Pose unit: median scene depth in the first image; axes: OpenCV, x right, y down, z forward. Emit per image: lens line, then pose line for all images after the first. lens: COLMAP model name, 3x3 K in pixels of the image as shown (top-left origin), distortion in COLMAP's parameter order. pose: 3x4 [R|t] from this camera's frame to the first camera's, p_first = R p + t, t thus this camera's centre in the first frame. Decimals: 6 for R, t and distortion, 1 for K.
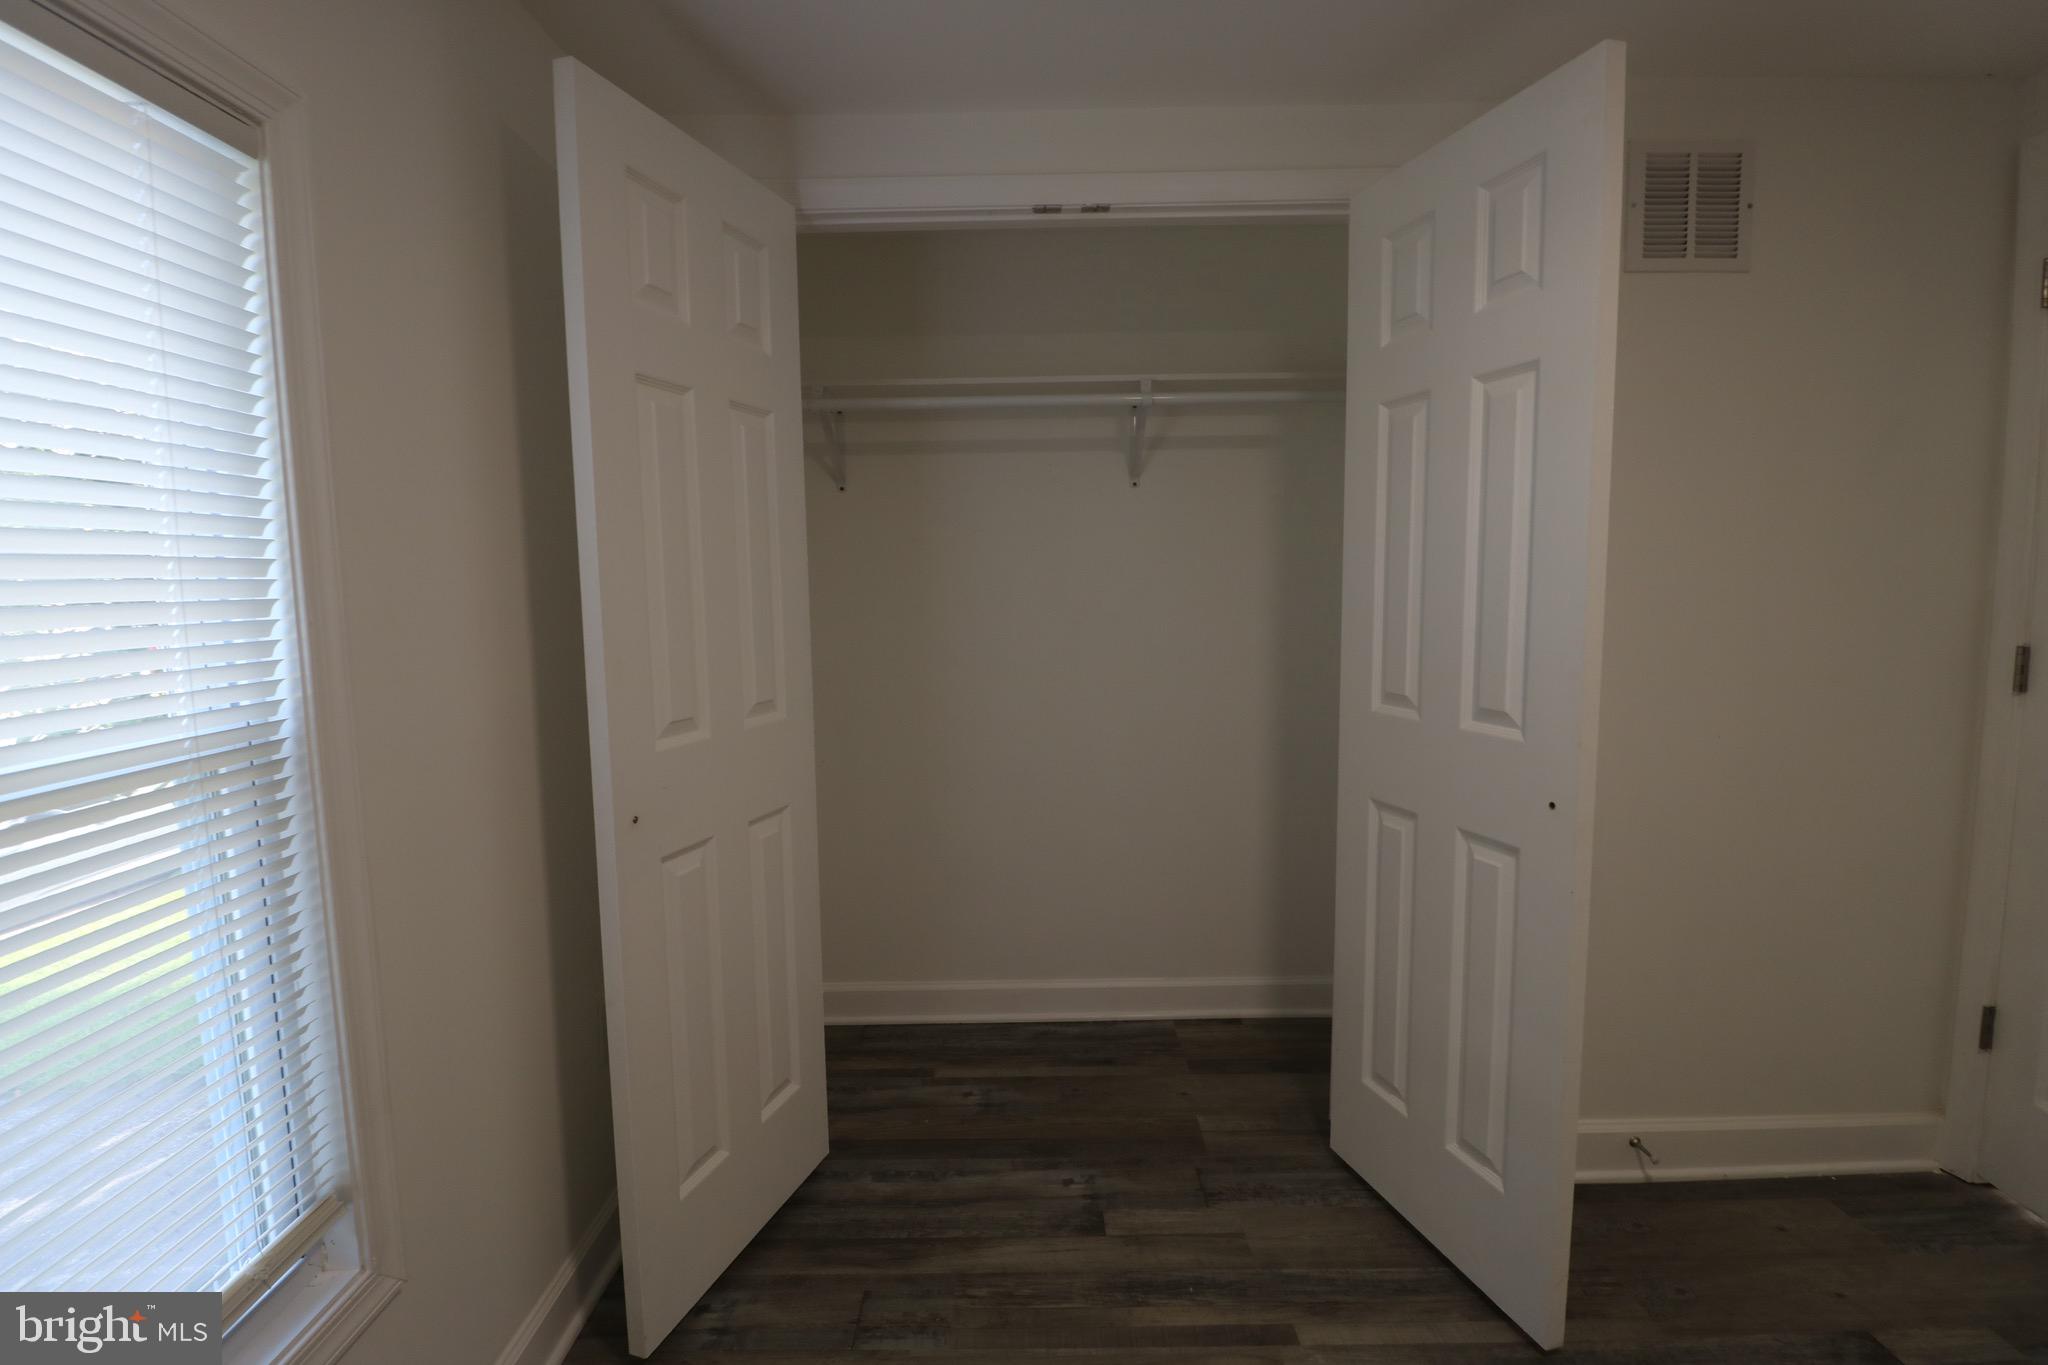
lens RADIAL K [[962.5, 0, 1013.9], [0, 962.5, 678.3], [0, 0, 1]] dist [-0.000212, -0.012330]
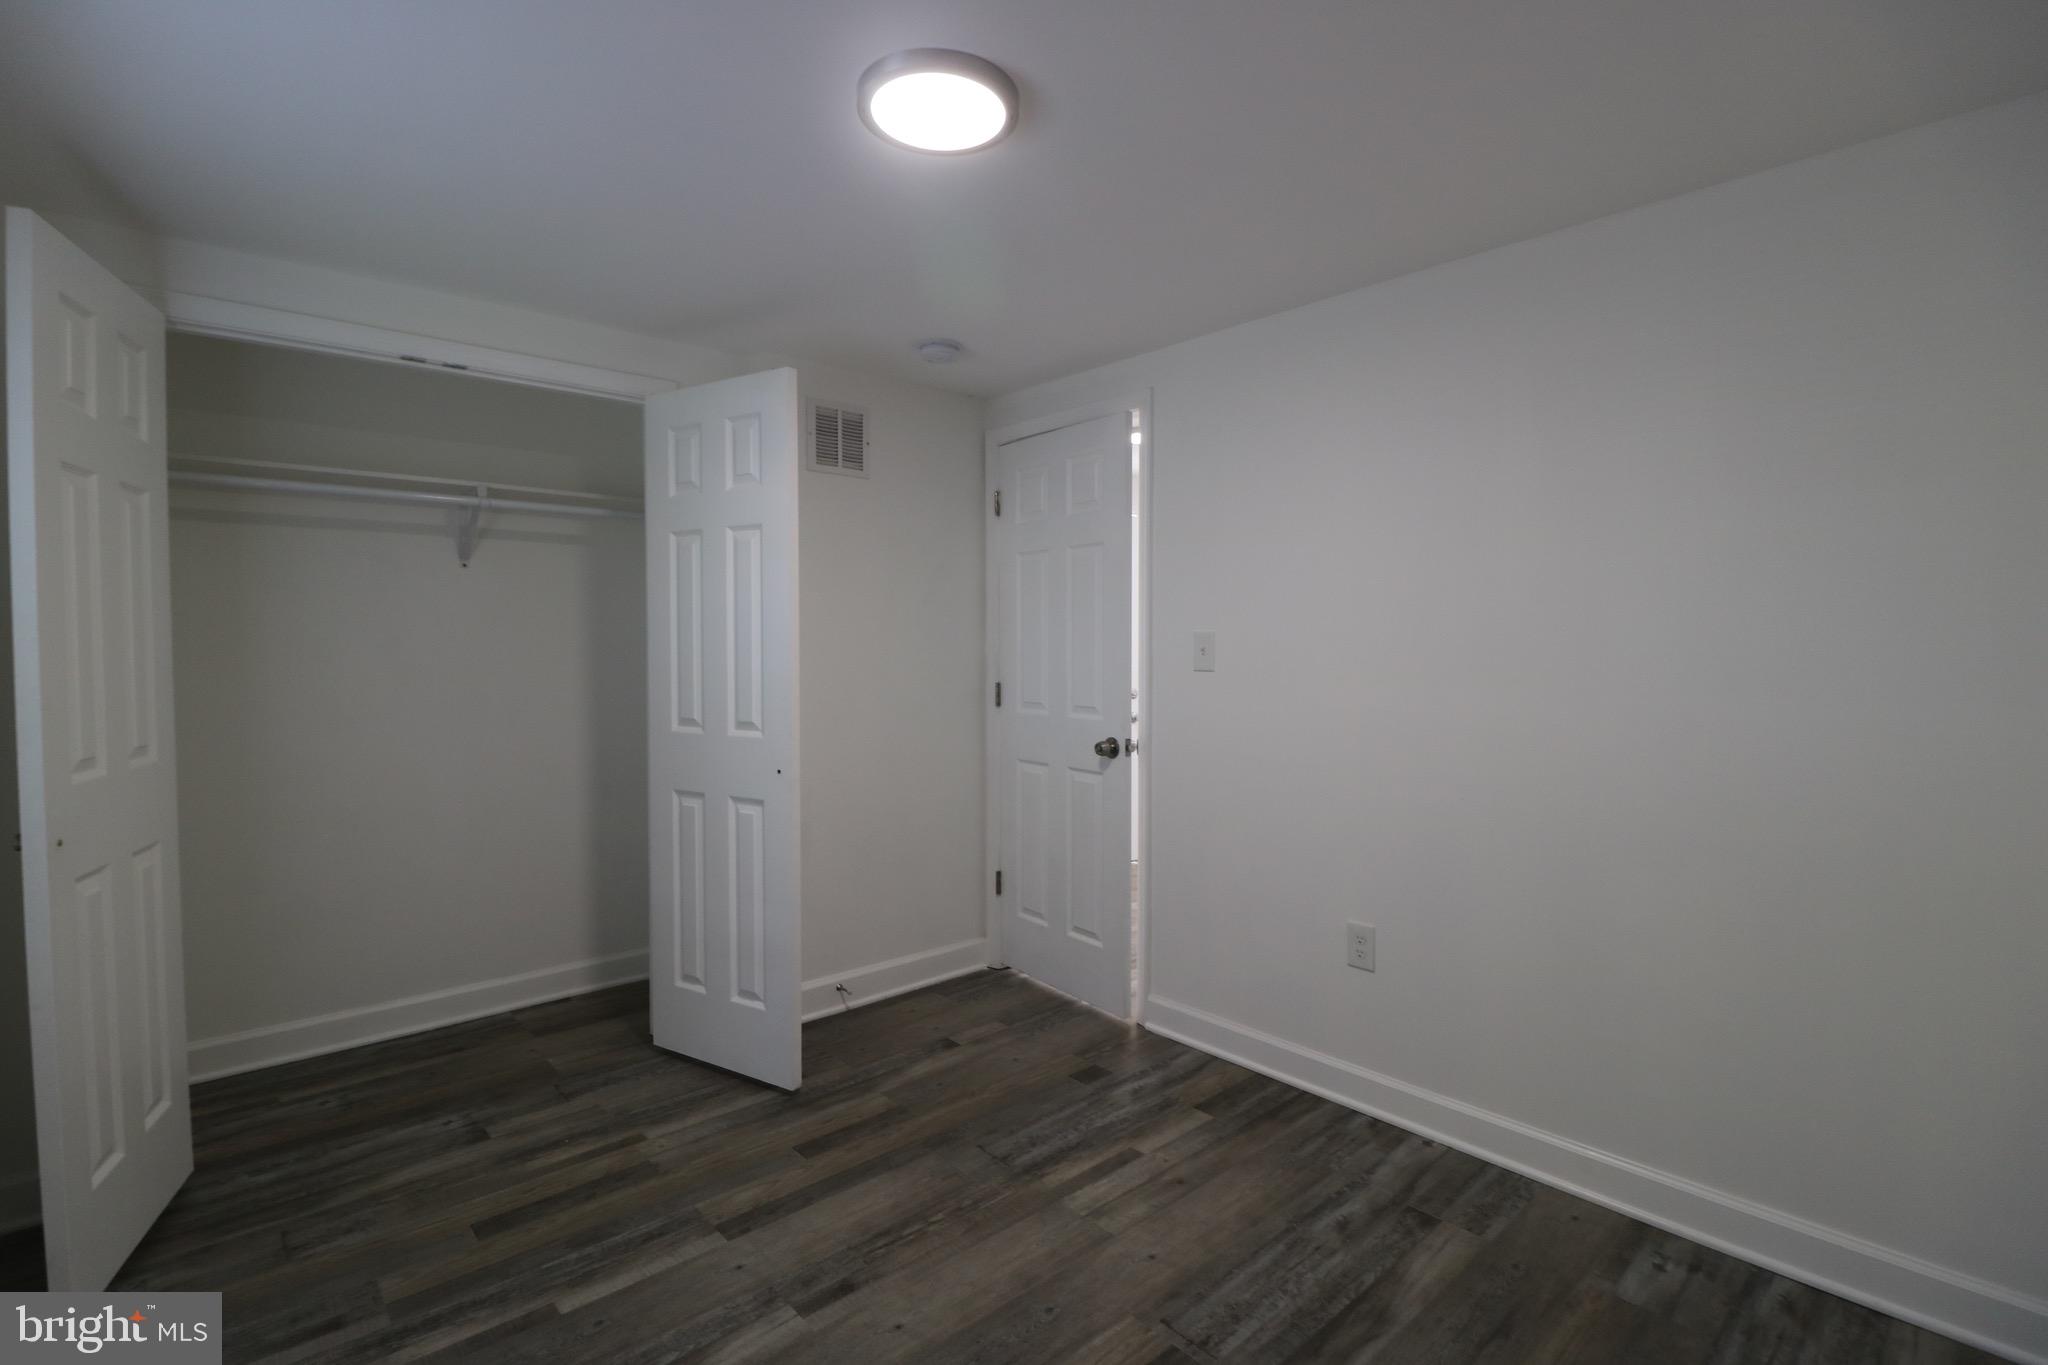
lens RADIAL K [[962.5, 0, 1013.9], [0, 962.5, 678.3], [0, 0, 1]] dist [-0.000212, -0.012330]
pose [[0.744233, -0.008123, 0.667870, -0.242084], [0.057372, 0.997008, -0.051806, 0.060681], [-0.665451, 0.076873, 0.742472, -0.496481]]
